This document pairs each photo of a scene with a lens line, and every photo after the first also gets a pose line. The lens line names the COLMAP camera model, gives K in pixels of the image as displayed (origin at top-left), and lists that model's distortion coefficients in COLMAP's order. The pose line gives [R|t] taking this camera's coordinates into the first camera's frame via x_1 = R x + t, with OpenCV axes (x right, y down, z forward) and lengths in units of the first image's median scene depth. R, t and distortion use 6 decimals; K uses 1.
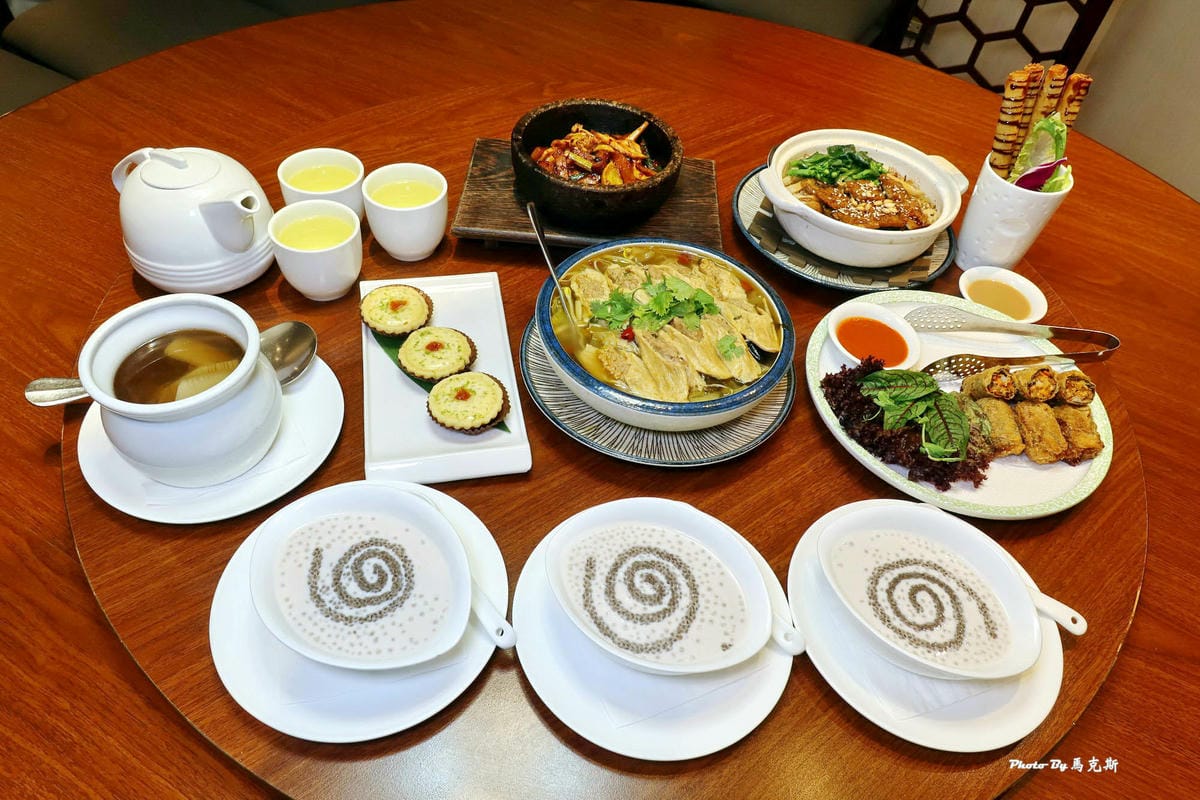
lens RADIAL K [[794.6, 0, 600.0], [0, 794.6, 400.0], [0, 0, 1]] dist [0.002240, -0.032270]
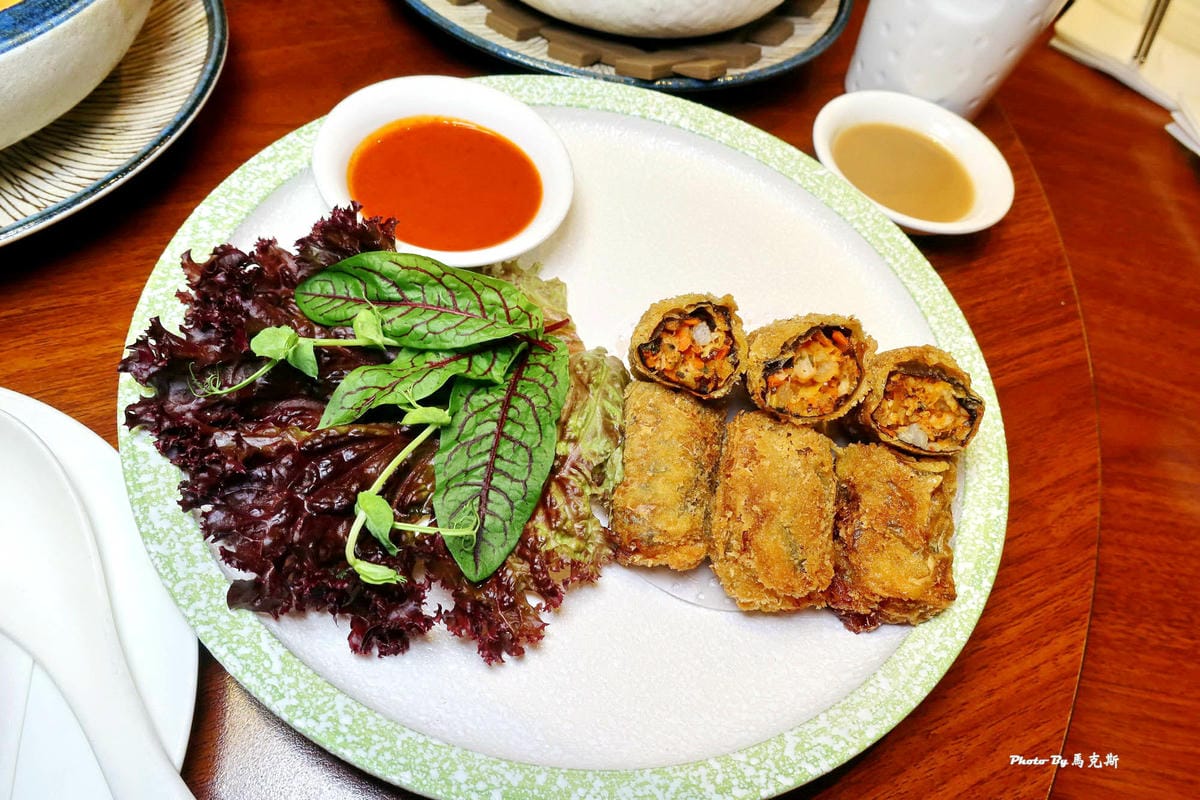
lens RADIAL K [[794.6, 0, 600.0], [0, 794.6, 400.0], [0, 0, 1]] dist [0.002240, -0.032270]
pose [[0.983778, 0.172784, -0.048235, 0.489976], [-0.164759, 0.976626, 0.138044, -0.038565], [0.070959, -0.127857, 0.989251, 0.673648]]
